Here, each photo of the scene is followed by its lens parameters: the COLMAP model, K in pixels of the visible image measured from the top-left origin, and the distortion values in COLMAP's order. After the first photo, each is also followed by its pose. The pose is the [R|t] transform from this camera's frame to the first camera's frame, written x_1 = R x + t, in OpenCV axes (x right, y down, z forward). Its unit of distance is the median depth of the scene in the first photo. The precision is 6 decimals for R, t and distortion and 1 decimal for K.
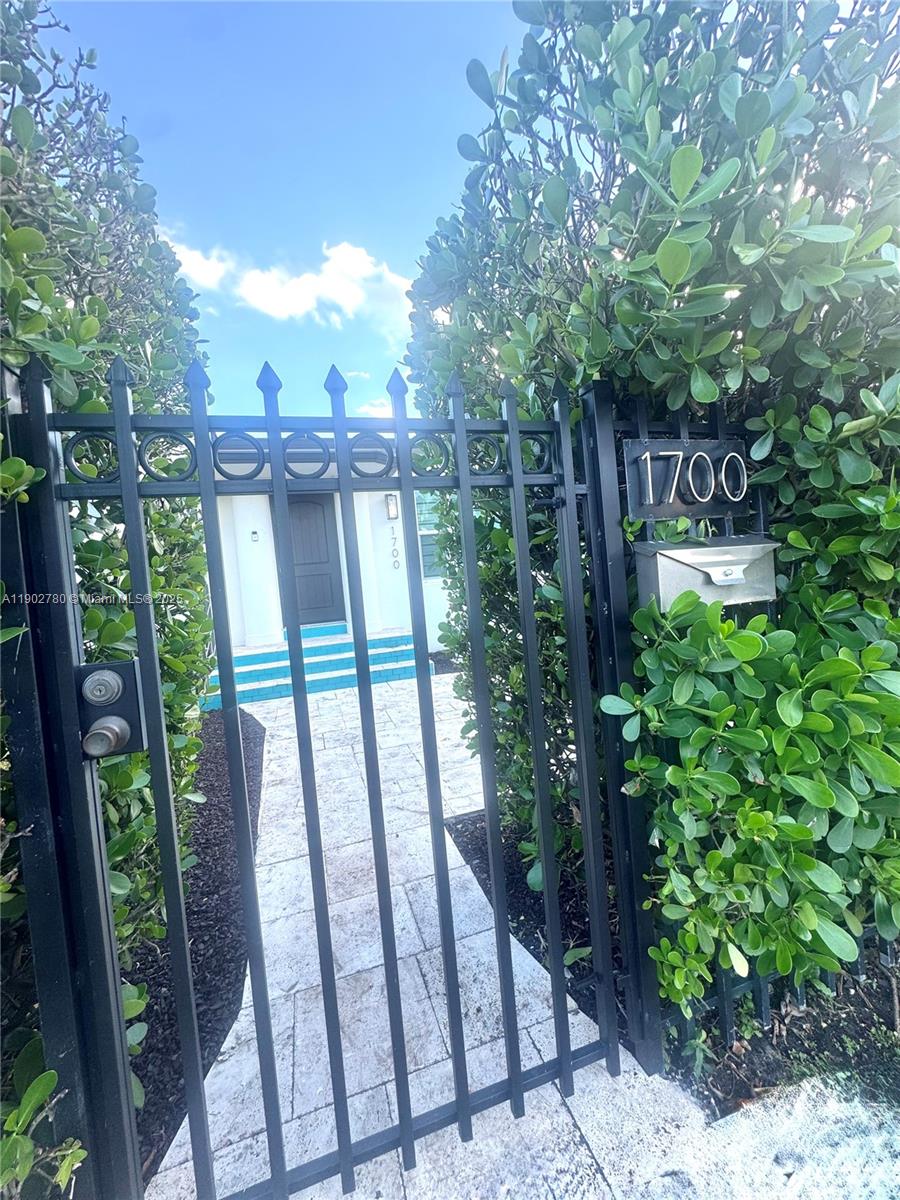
lens RADIAL K [[484.3, 0, 451.0], [0, 484.3, 594.6], [0, 0, 1]] dist [-0.001614, 0.000134]
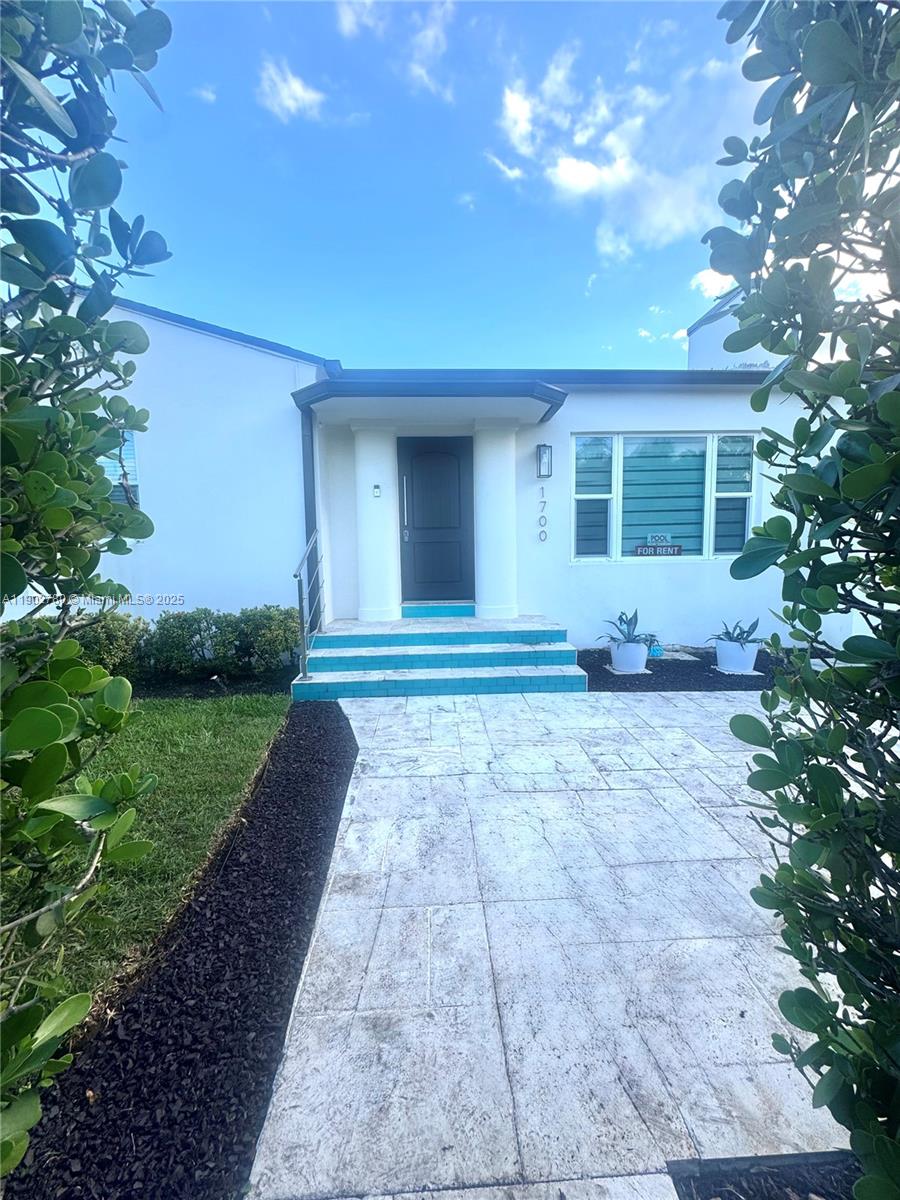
lens RADIAL K [[484.3, 0, 452.4], [0, 484.3, 599.8], [0, 0, 1]] dist [-0.001614, 0.000134]
pose [[0.964026, 0.098030, -0.247071, -0.108319], [-0.079743, 0.993355, 0.082988, -0.027468], [0.253565, -0.060300, 0.965437, 0.428841]]
